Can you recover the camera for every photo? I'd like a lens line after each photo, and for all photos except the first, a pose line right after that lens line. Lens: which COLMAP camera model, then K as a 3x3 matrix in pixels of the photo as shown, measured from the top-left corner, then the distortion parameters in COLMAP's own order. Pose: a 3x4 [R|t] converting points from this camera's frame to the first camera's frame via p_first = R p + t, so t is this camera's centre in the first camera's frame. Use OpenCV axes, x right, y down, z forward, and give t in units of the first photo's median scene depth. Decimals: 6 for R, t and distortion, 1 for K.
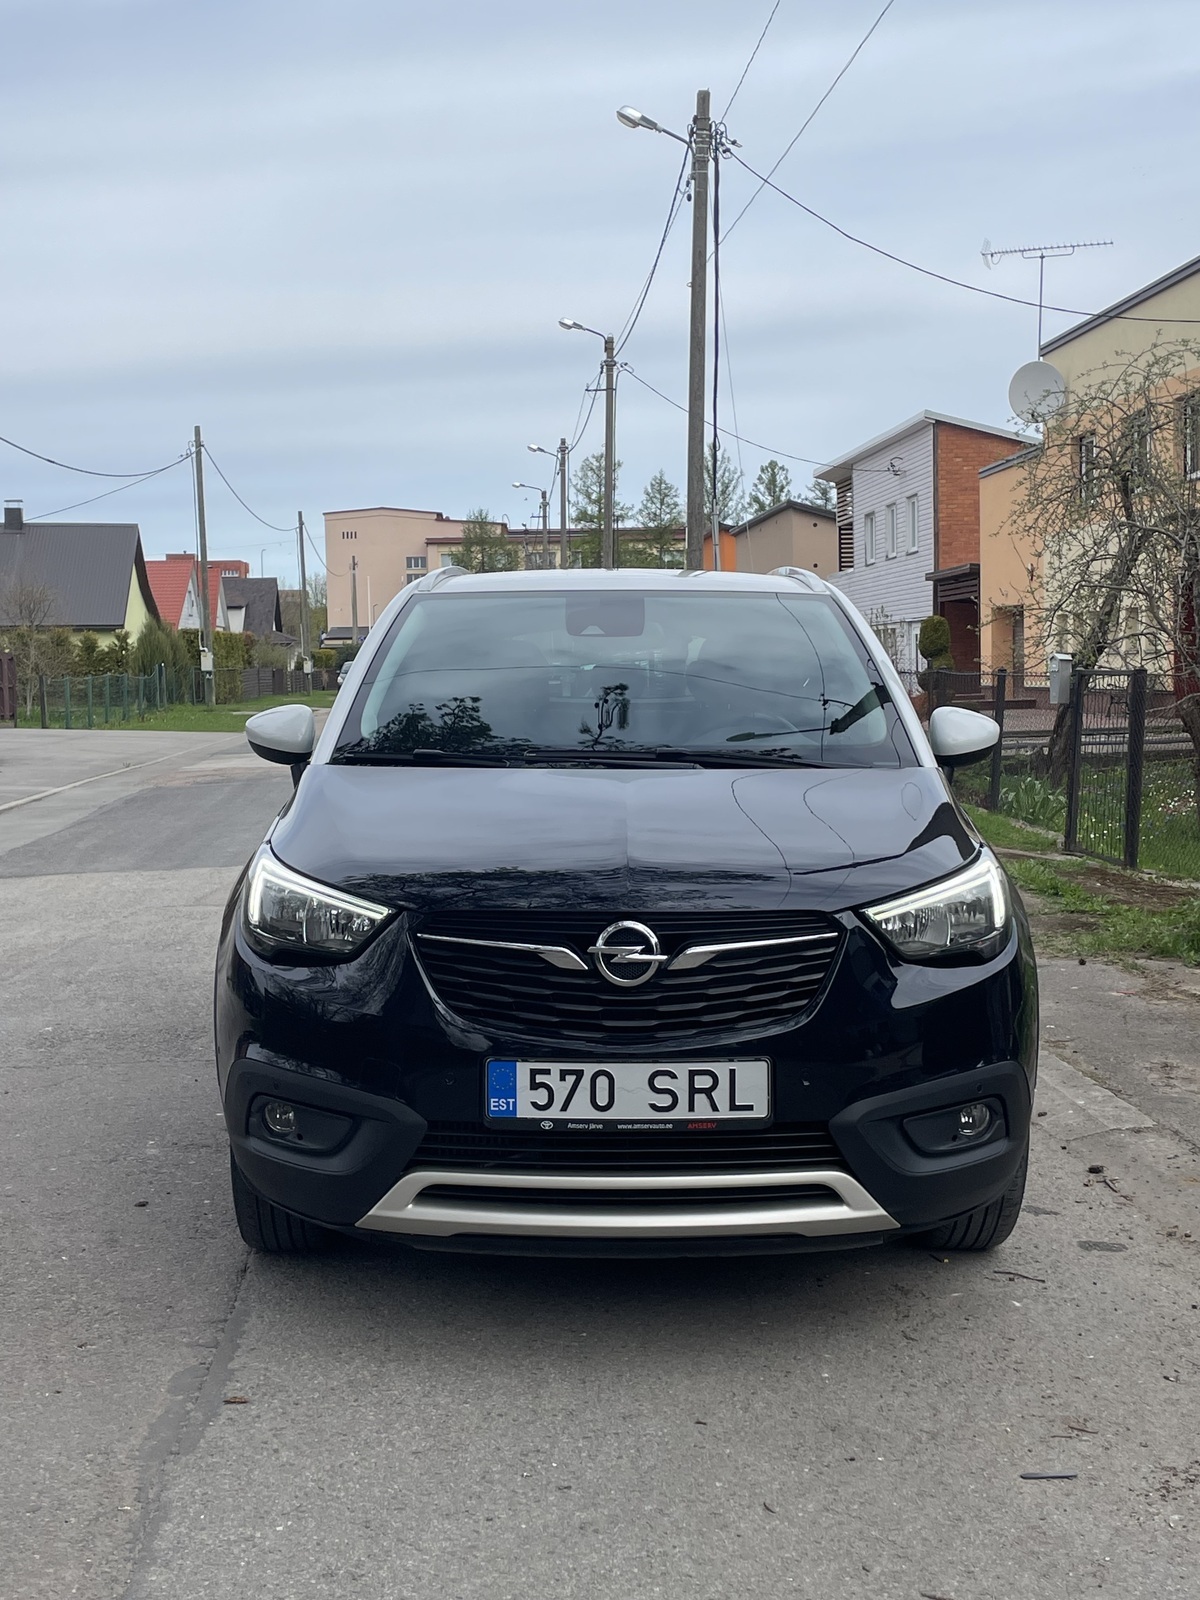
lens RADIAL K [[1927.5, 0, 600.1], [0, 1927.5, 799.3], [0, 0, 1]] dist [0.029201, 0.000000]
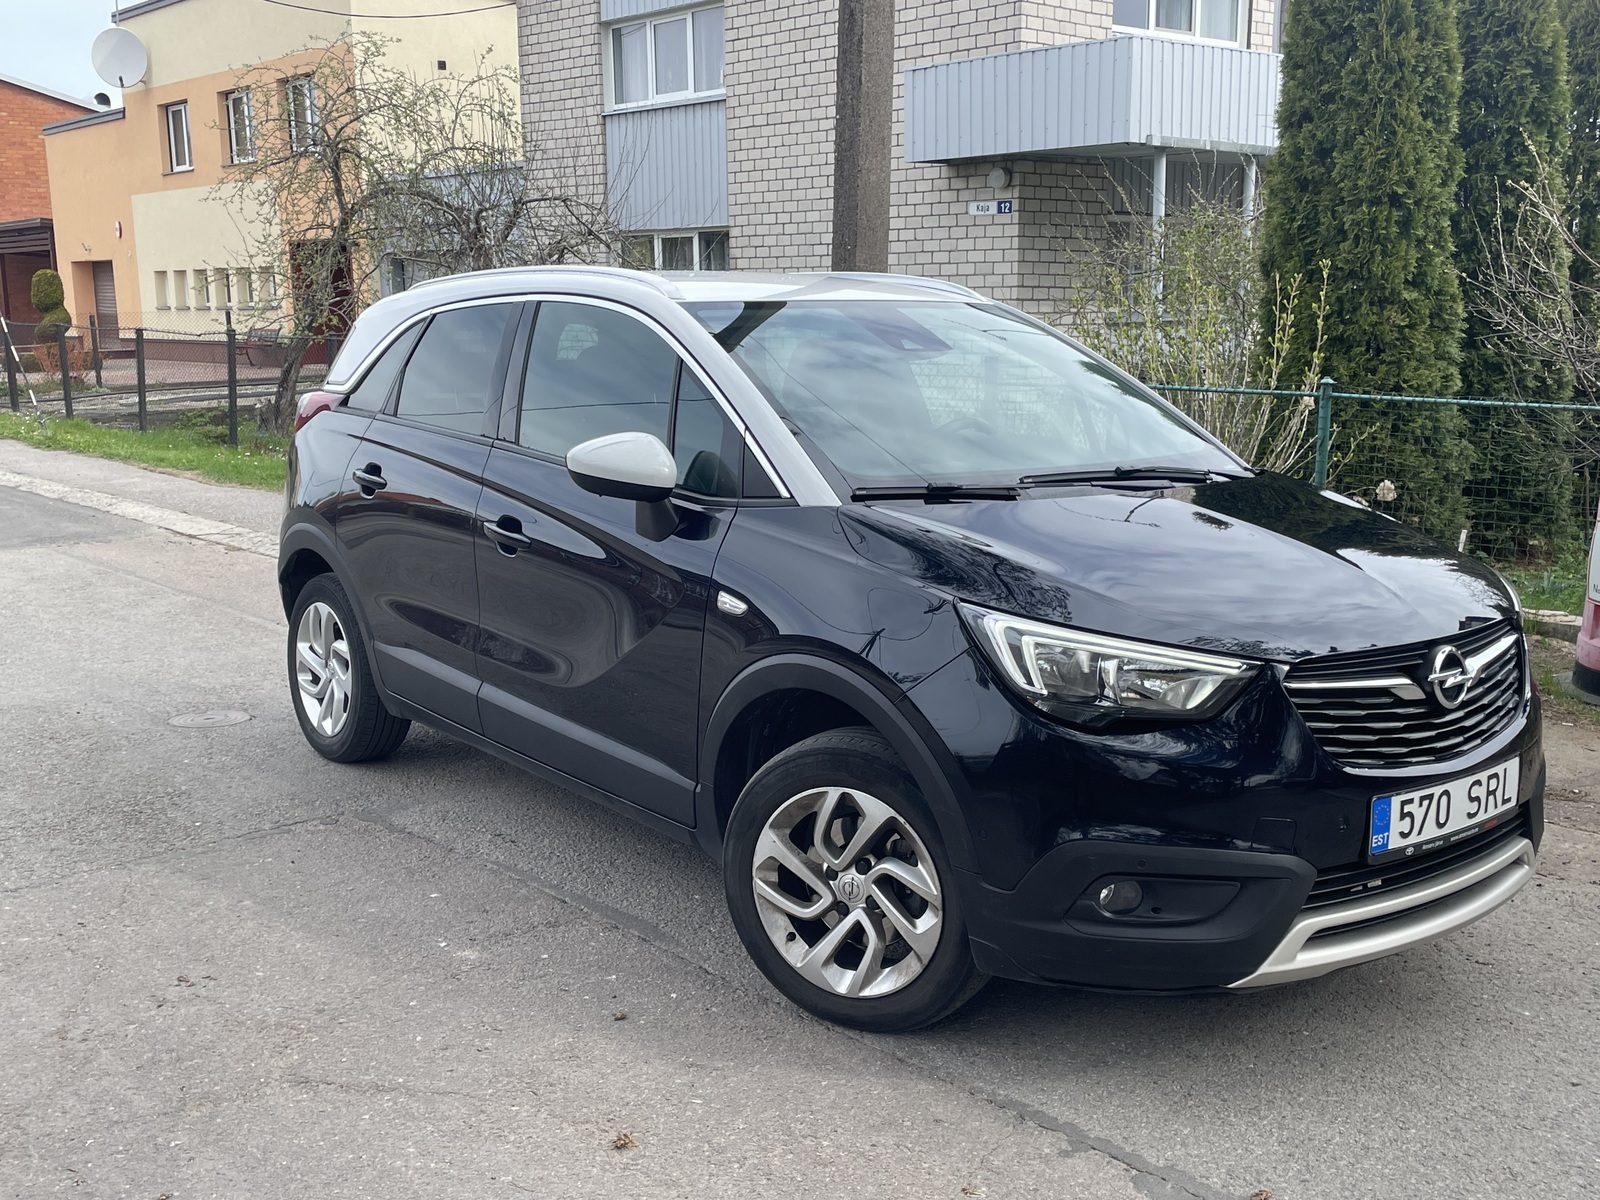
lens RADIAL K [[1656.1, 0, 799.2], [0, 1656.1, 604.2], [0, 0, 1]] dist [0.012532, 0.000000]
pose [[0.806796, -0.106987, 0.581063, -0.780892], [0.045574, 0.991807, 0.119336, -0.082789], [-0.589070, -0.069798, 0.805062, 0.471744]]
